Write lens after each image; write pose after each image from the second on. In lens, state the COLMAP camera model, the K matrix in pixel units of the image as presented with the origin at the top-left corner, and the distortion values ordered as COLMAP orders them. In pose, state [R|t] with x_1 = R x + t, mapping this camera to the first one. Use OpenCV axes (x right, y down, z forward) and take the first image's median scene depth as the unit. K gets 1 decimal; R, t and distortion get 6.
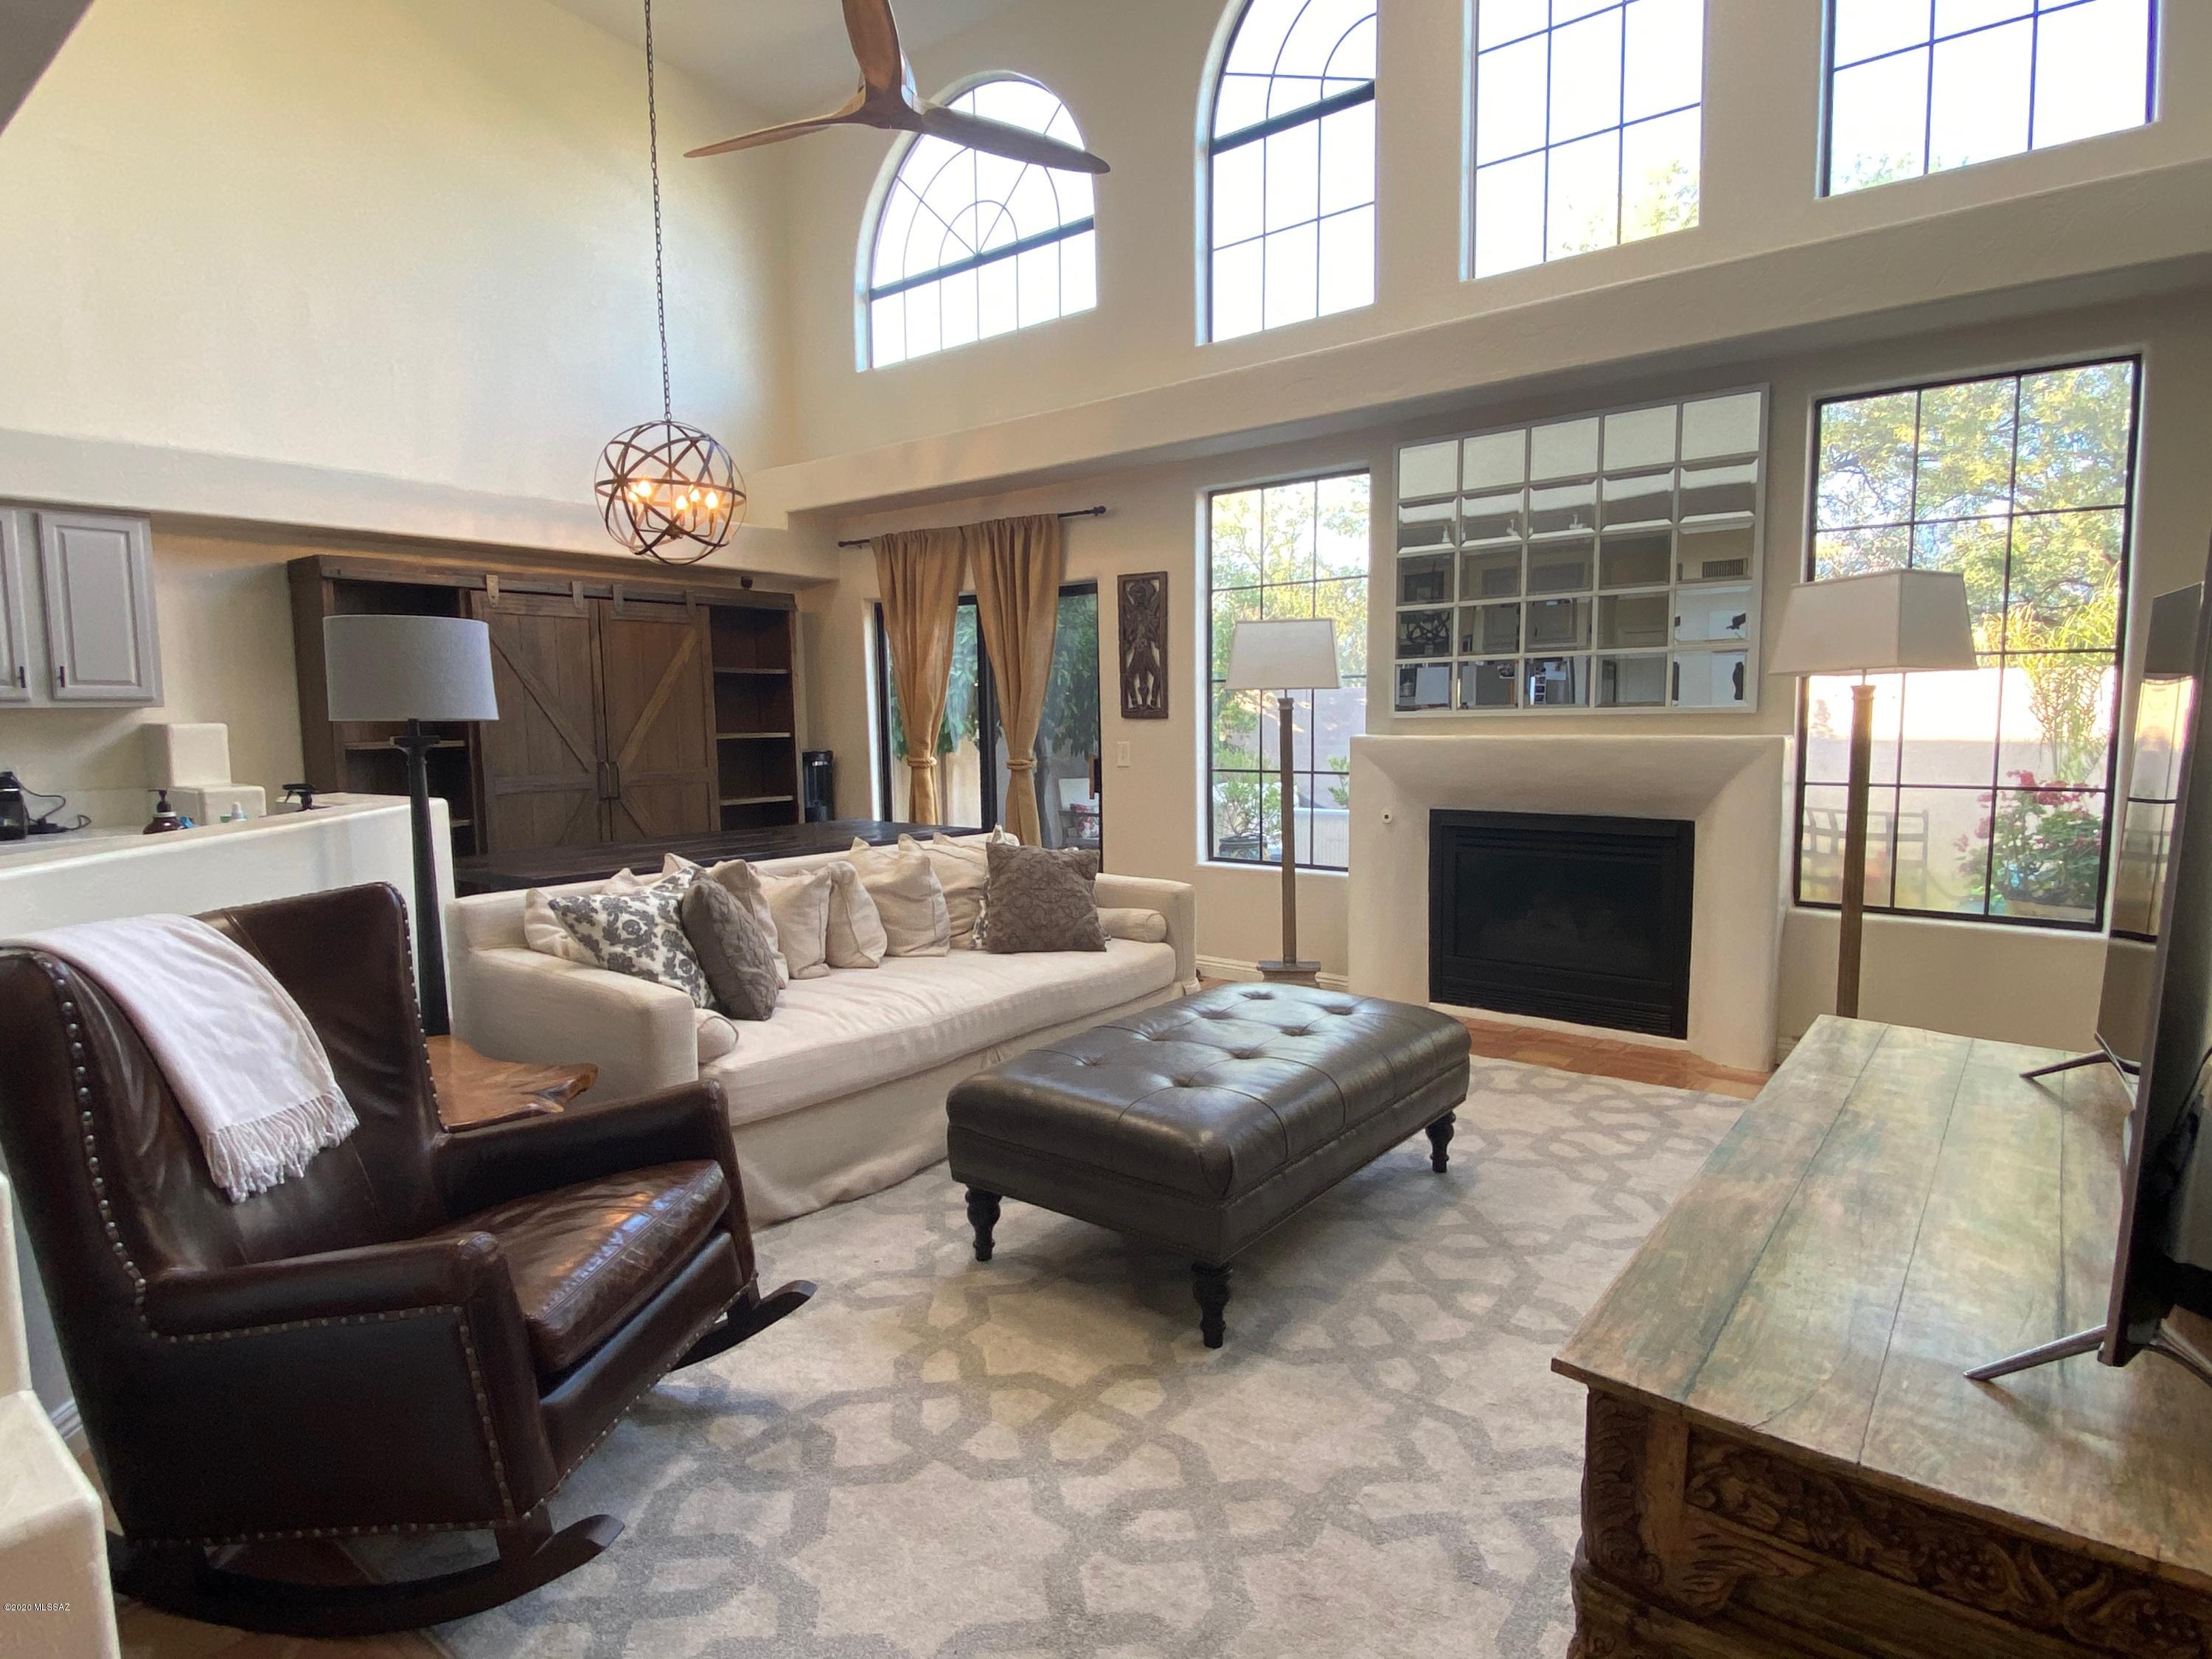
lens RADIAL K [[1209.9, 0, 1090.1], [0, 1209.9, 817.4], [0, 0, 1]] dist [0.163823, -0.172913]
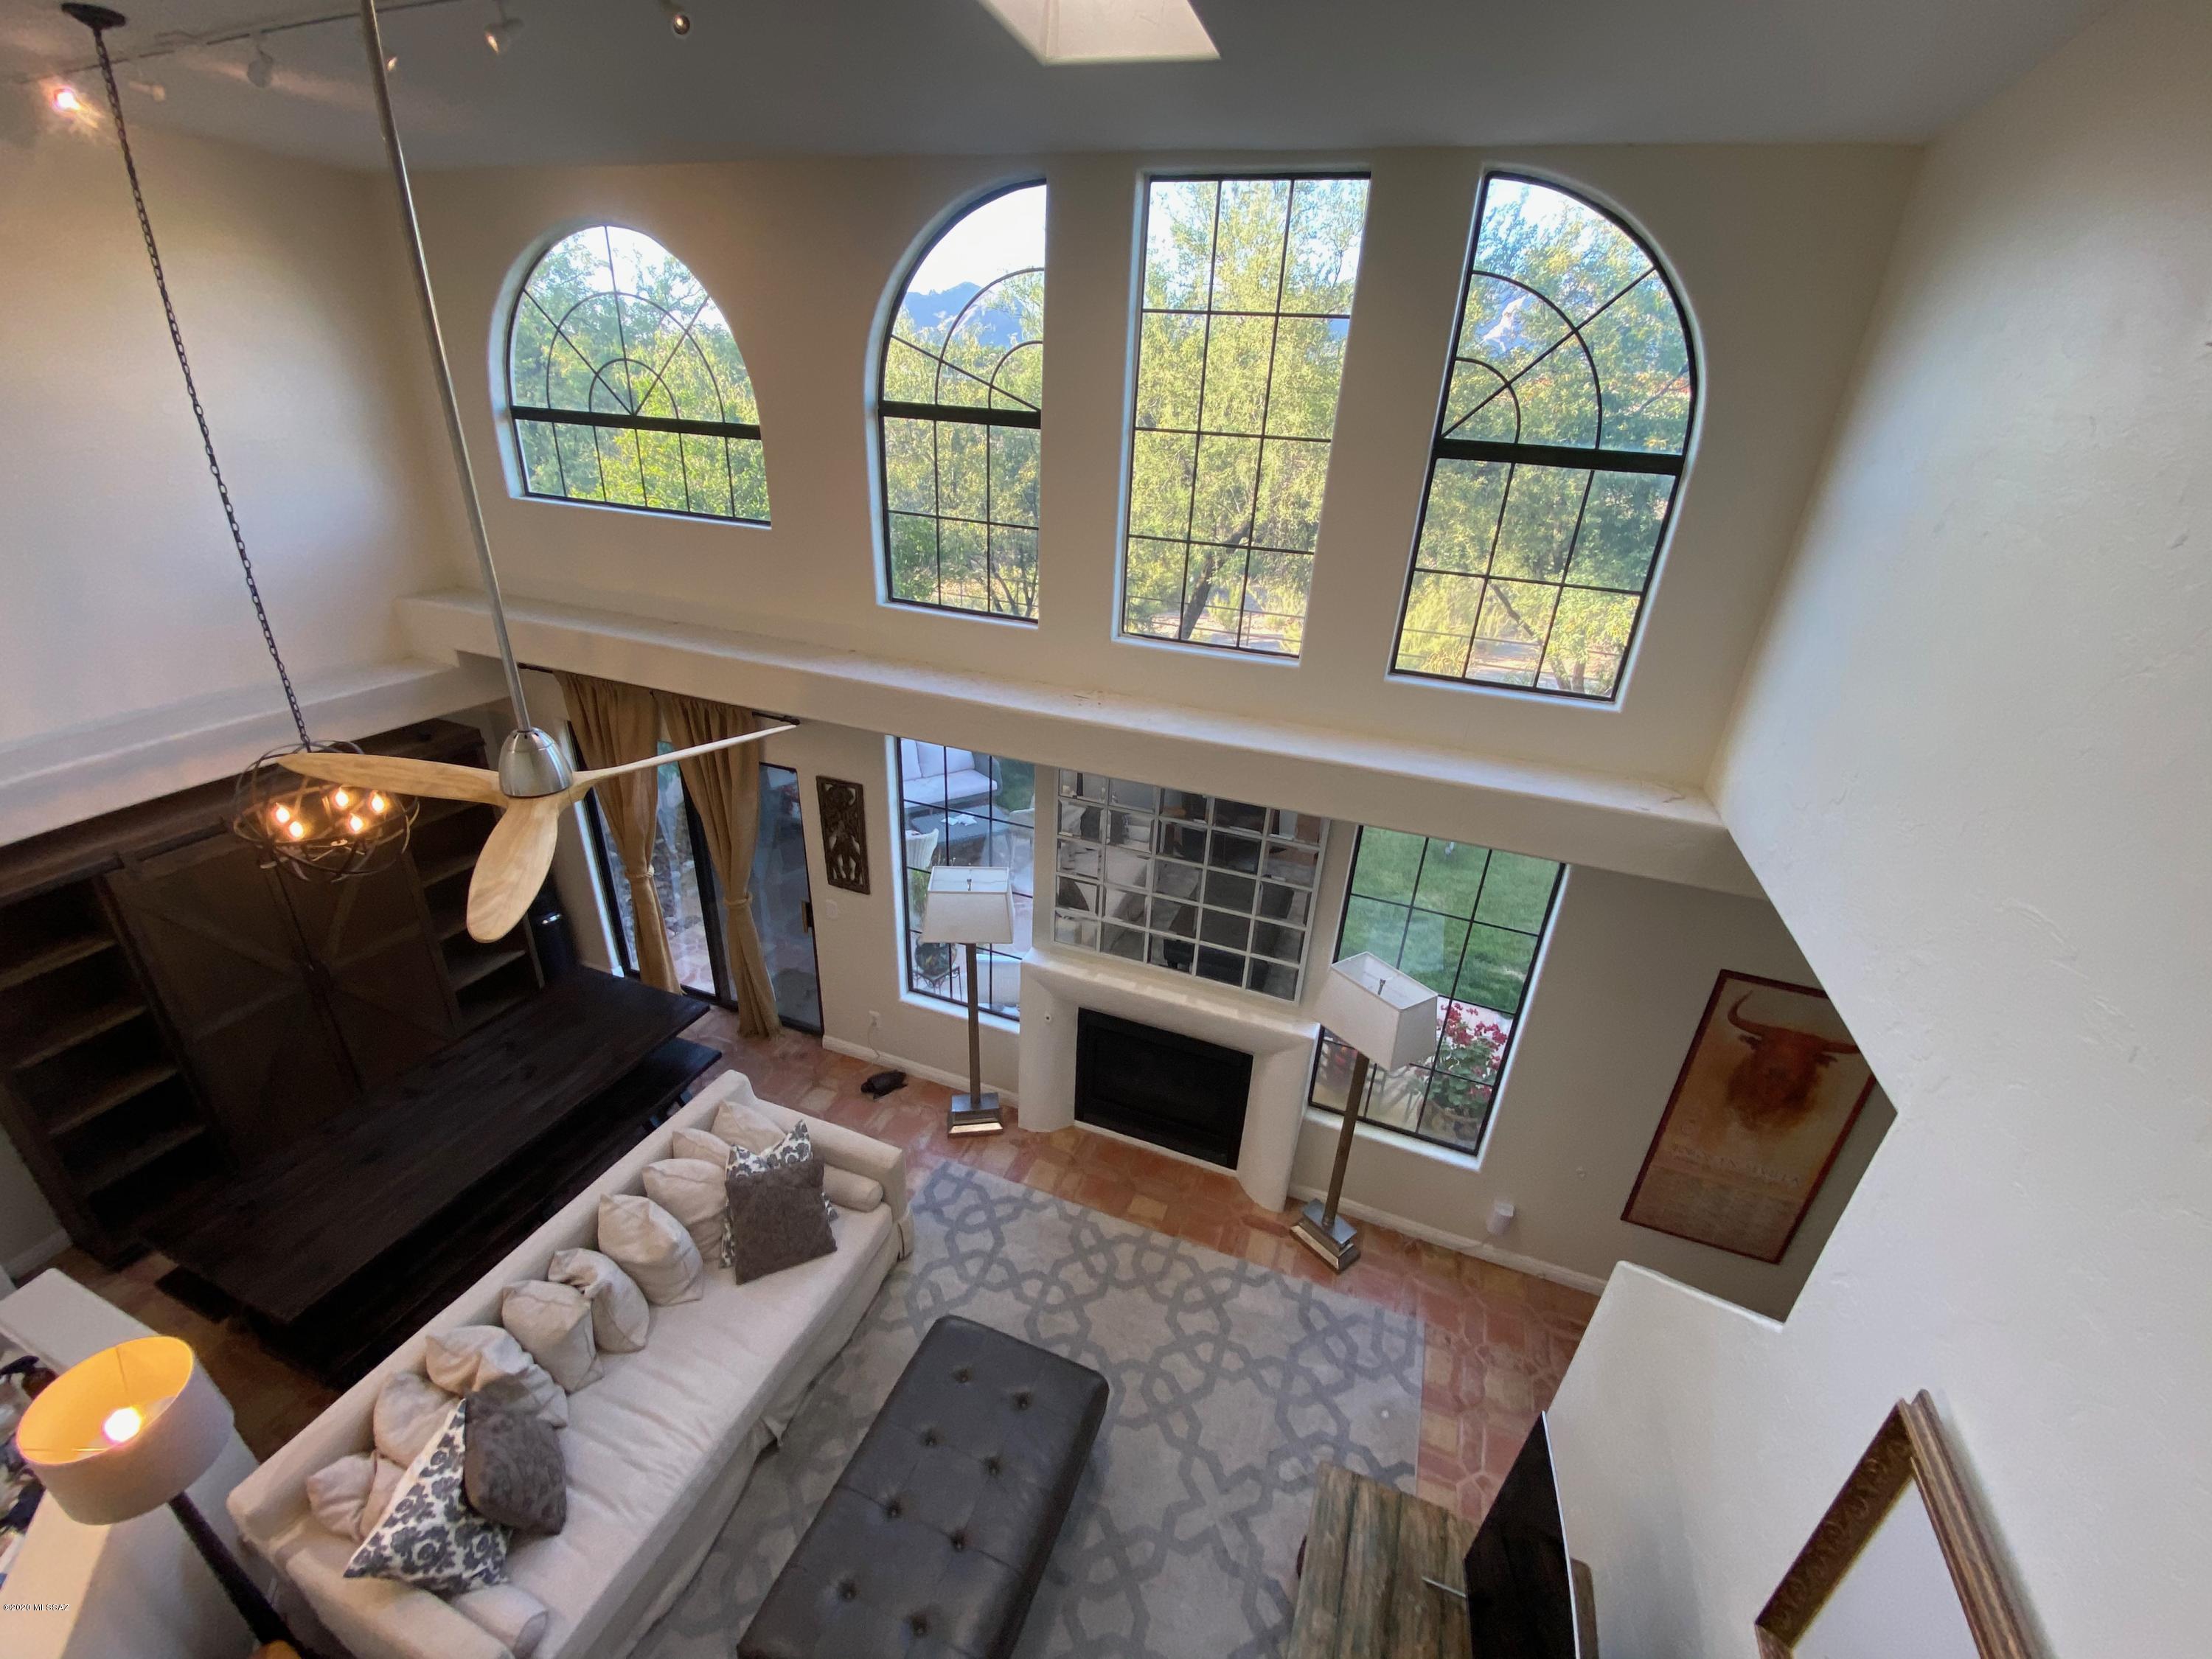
lens RADIAL K [[951.1, 0, 1106.0], [0, 951.1, 829.5], [0, 0, 1]] dist [0.010263, -0.000686]
pose [[0.950770, -0.080180, 0.299344, 0.010980], [-0.034429, 0.932640, 0.359163, -0.502000], [-0.307978, -0.351788, 0.883965, 0.138069]]
